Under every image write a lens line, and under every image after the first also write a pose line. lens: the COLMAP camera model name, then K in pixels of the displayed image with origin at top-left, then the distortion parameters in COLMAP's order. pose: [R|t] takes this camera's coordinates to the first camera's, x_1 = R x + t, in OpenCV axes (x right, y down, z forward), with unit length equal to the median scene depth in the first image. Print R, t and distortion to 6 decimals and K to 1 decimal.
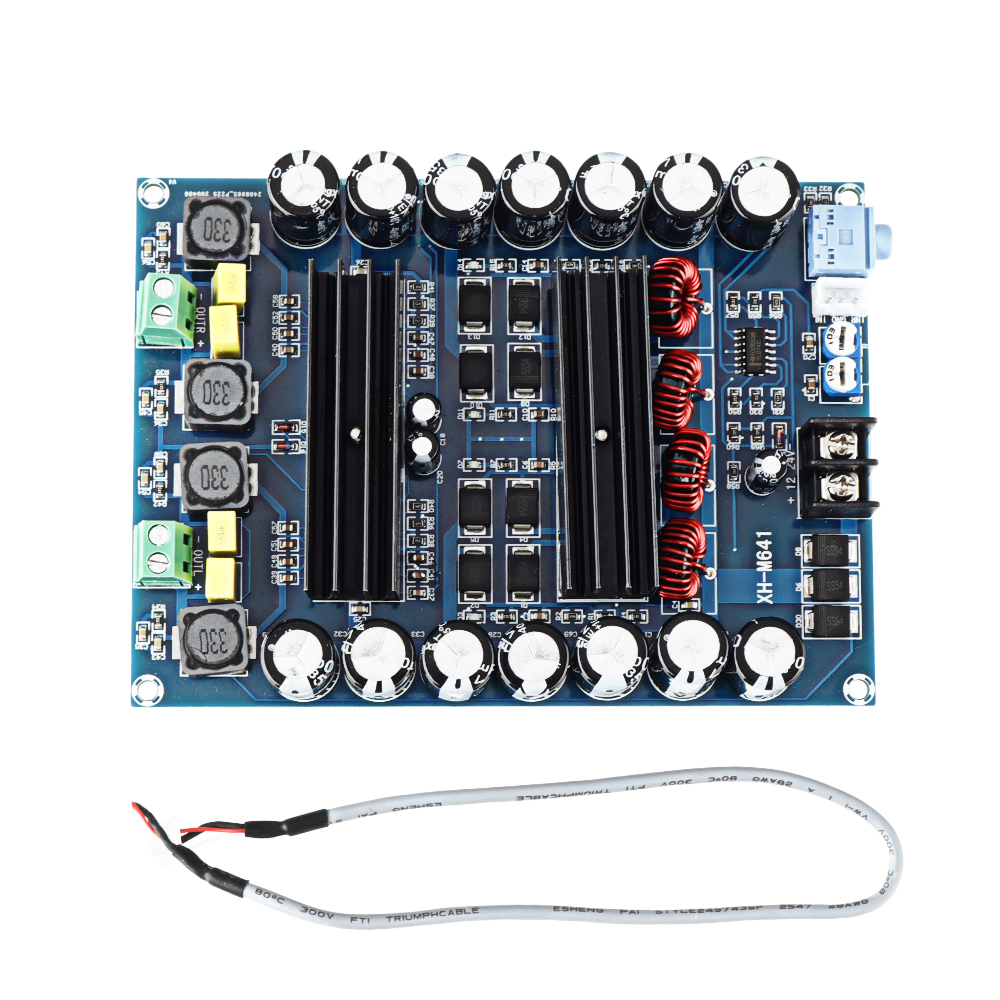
lens RADIAL K [[3175.6, 0, 527.4], [0, 3175.6, 523.6], [0, 0, 1]] dist [0.016795, 0.000000]
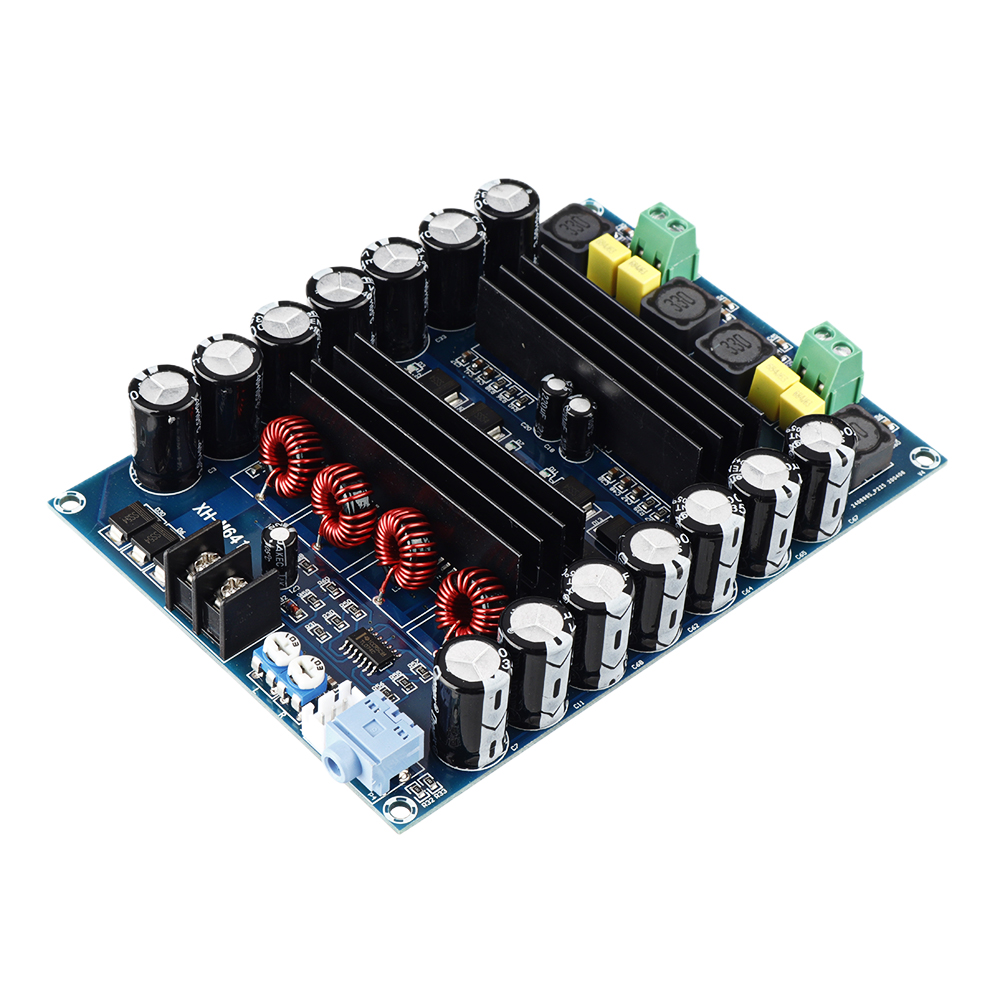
lens RADIAL K [[3028.7, 0, 508.0], [0, 3028.7, 502.0], [0, 0, 1]] dist [0.053649, 0.000000]
pose [[-0.742278, 0.423159, -0.519577, 0.495135], [-0.669847, -0.447608, 0.592412, -0.600884], [0.018118, 0.787771, 0.615702, 0.418561]]
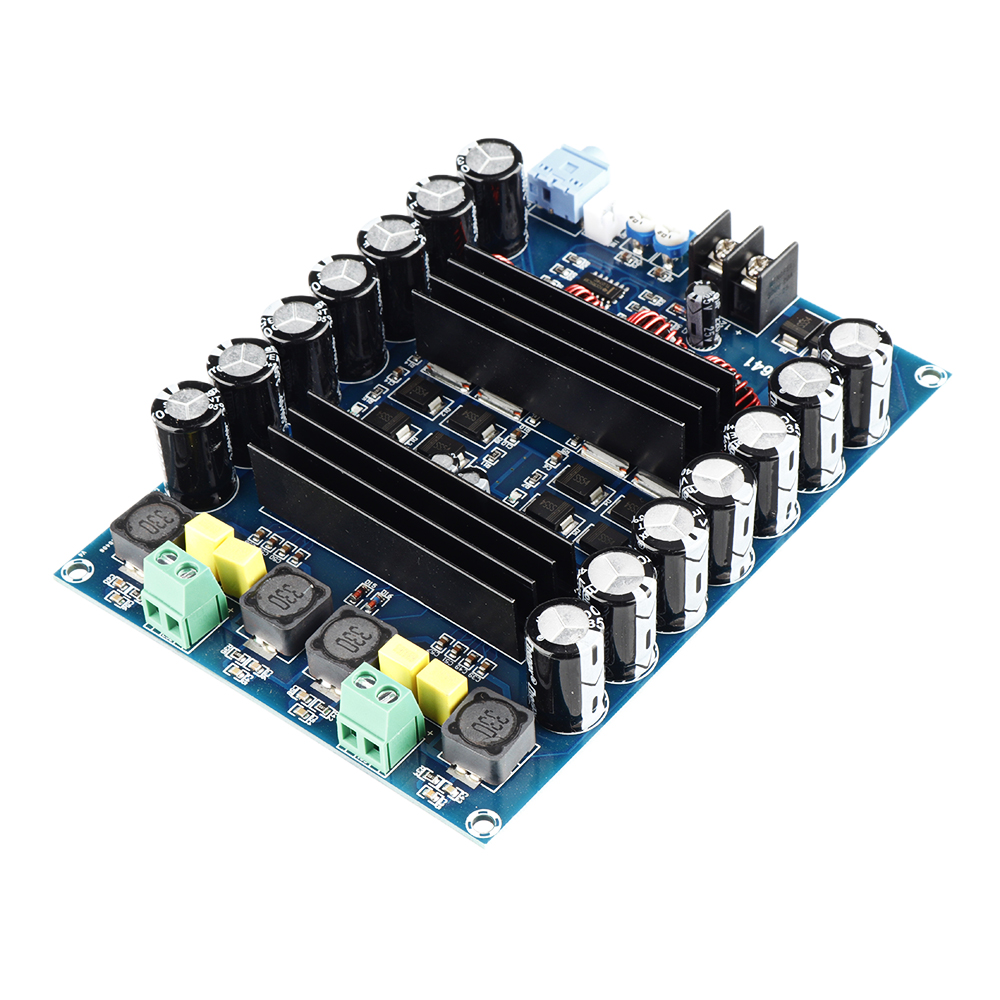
lens RADIAL K [[3189.6, 0, 503.9], [0, 3189.6, 498.5], [0, 0, 1]] dist [0.065350, 0.000000]
pose [[0.631828, -0.608274, 0.480413, -0.488014], [0.774115, 0.526569, -0.351383, 0.322061], [-0.039233, 0.593908, 0.803576, 0.218677]]
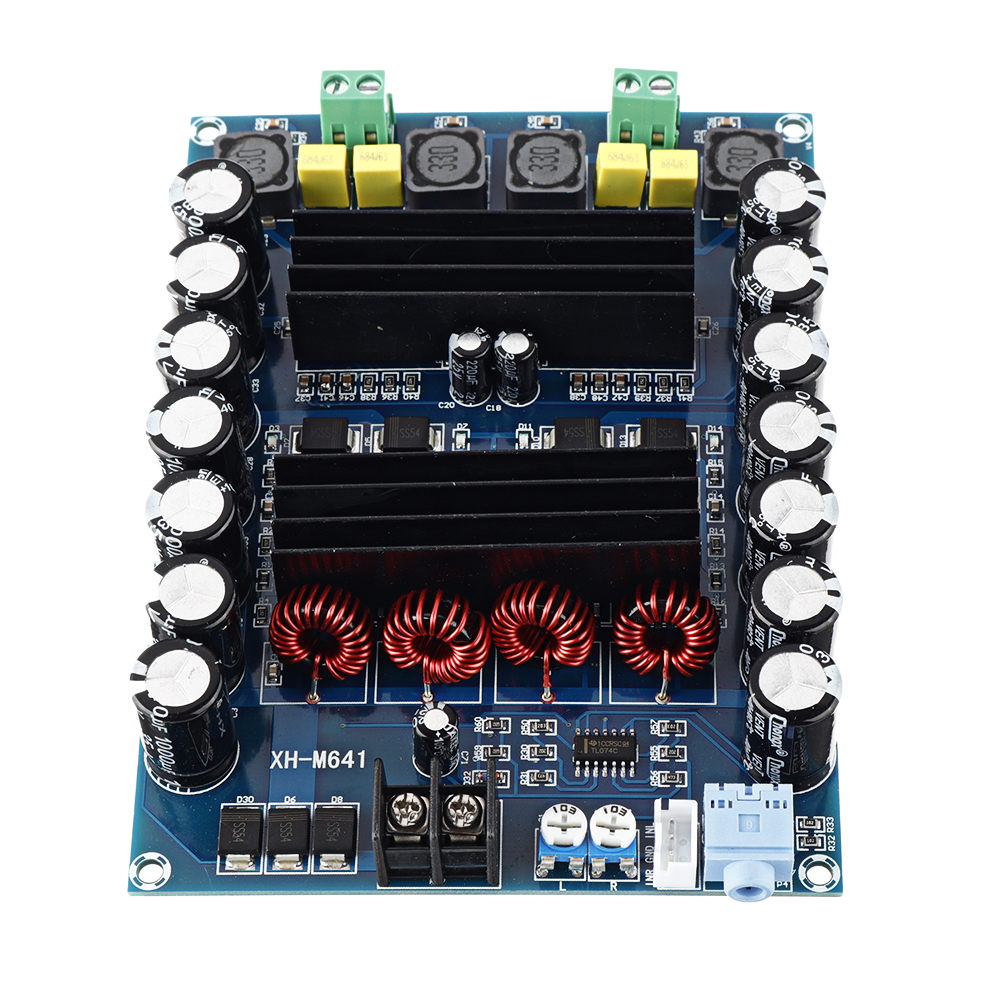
lens RADIAL K [[3491.9, 0, 544.0], [0, 3491.9, 500.8], [0, 0, 1]] dist [0.083554, 0.000000]
pose [[-0.016959, 0.819811, -0.572384, 0.505941], [-0.986537, 0.079407, 0.142963, -0.165697], [0.162654, 0.567102, 0.807427, 0.294726]]
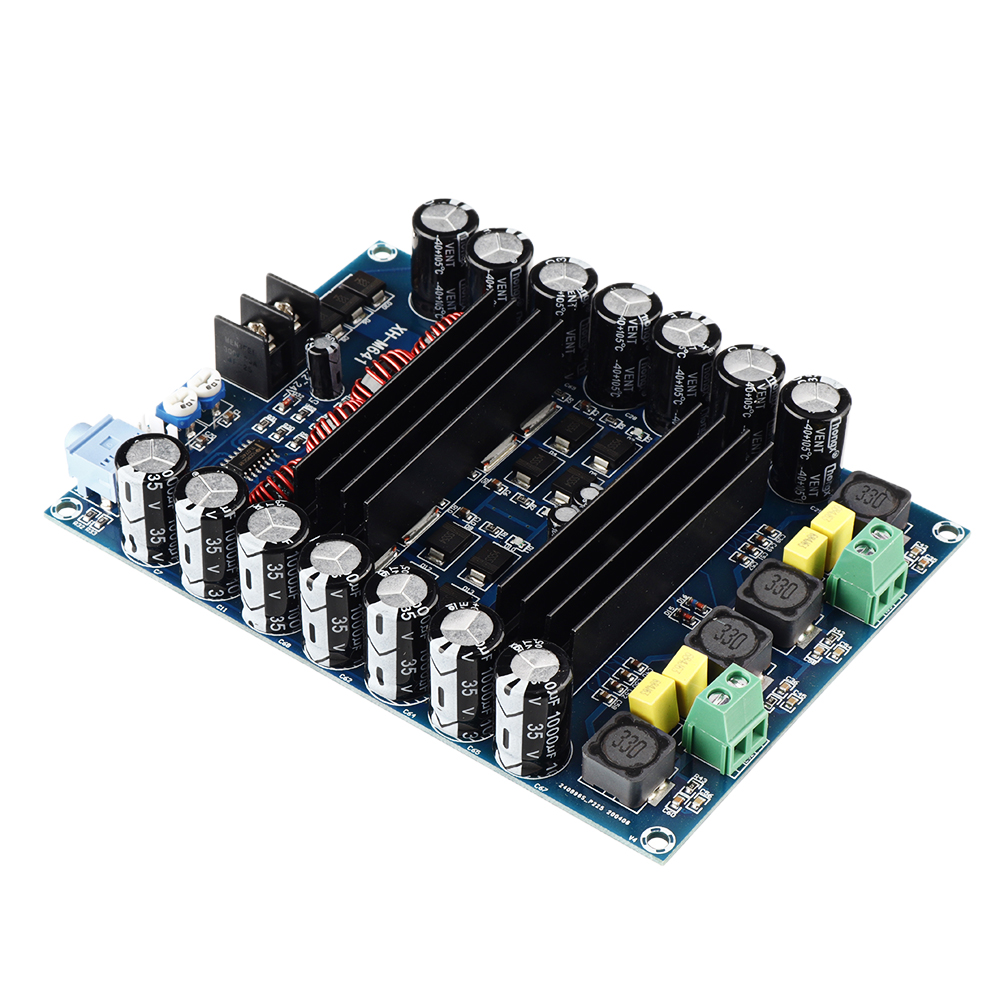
lens RADIAL K [[3384.9, 0, 508.8], [0, 3384.9, 494.5], [0, 0, 1]] dist [0.047629, 0.000000]
pose [[-0.799109, -0.454845, 0.393117, -0.417375], [0.584429, -0.434425, 0.685359, -0.743582], [-0.140953, 0.777425, 0.612978, 0.355212]]
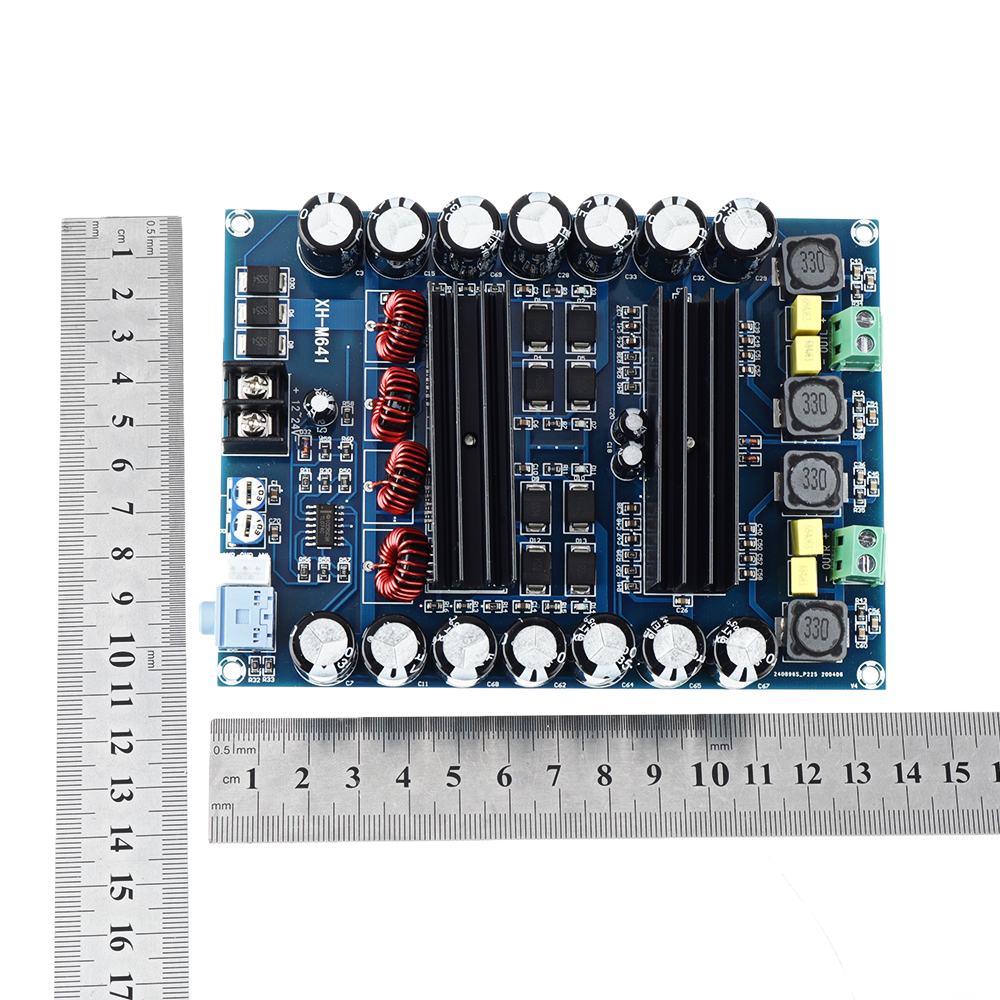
lens RADIAL K [[2992.3, 0, 554.7], [0, 2992.3, 489.8], [0, 0, 1]] dist [0.045078, 0.000000]
pose [[-0.994034, -0.022028, -0.106826, 0.104724], [-0.009488, -0.958221, 0.285873, -0.342069], [-0.108660, 0.285181, 0.952295, 0.005823]]
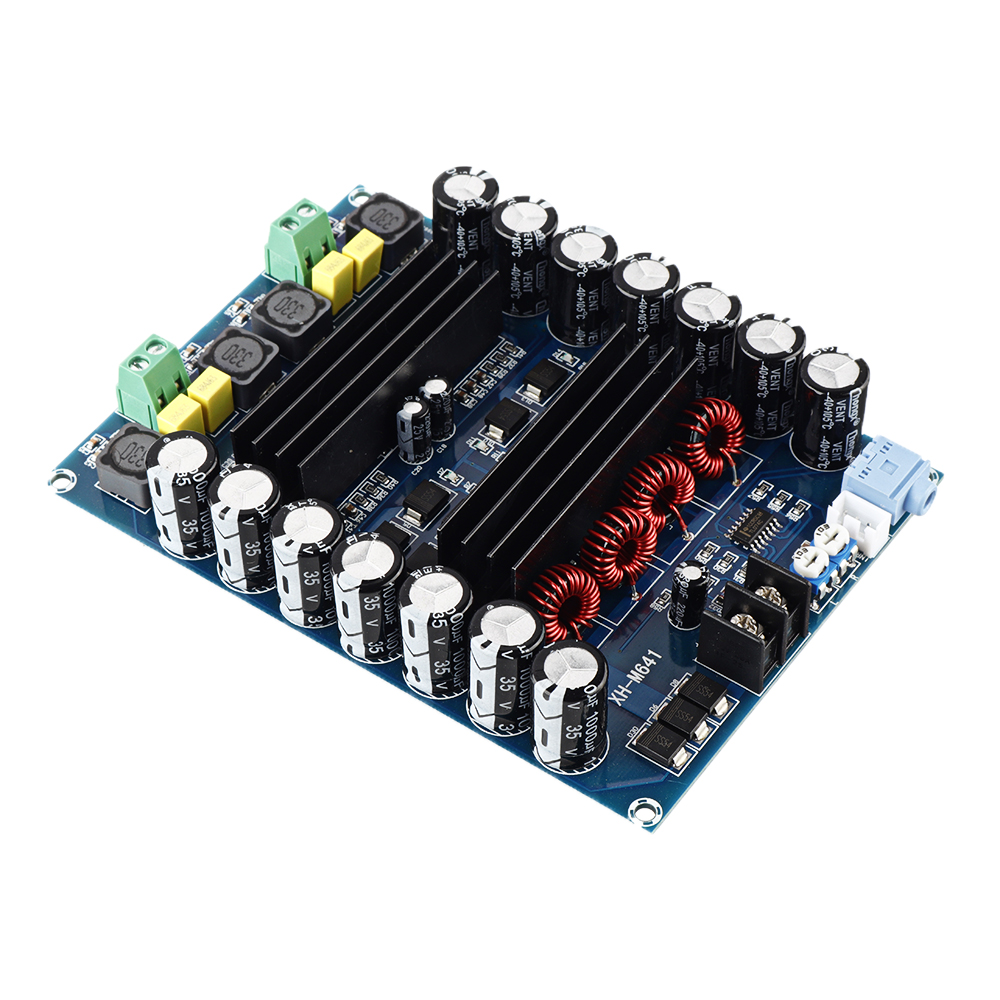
lens RADIAL K [[3028.7, 0, 506.9], [0, 3028.7, 497.9], [0, 0, 1]] dist [0.053649, 0.000000]
pose [[0.811430, 0.406978, -0.419465, 0.403319], [-0.570640, 0.706781, -0.418127, 0.378128], [0.126301, 0.578644, 0.805741, 0.233864]]
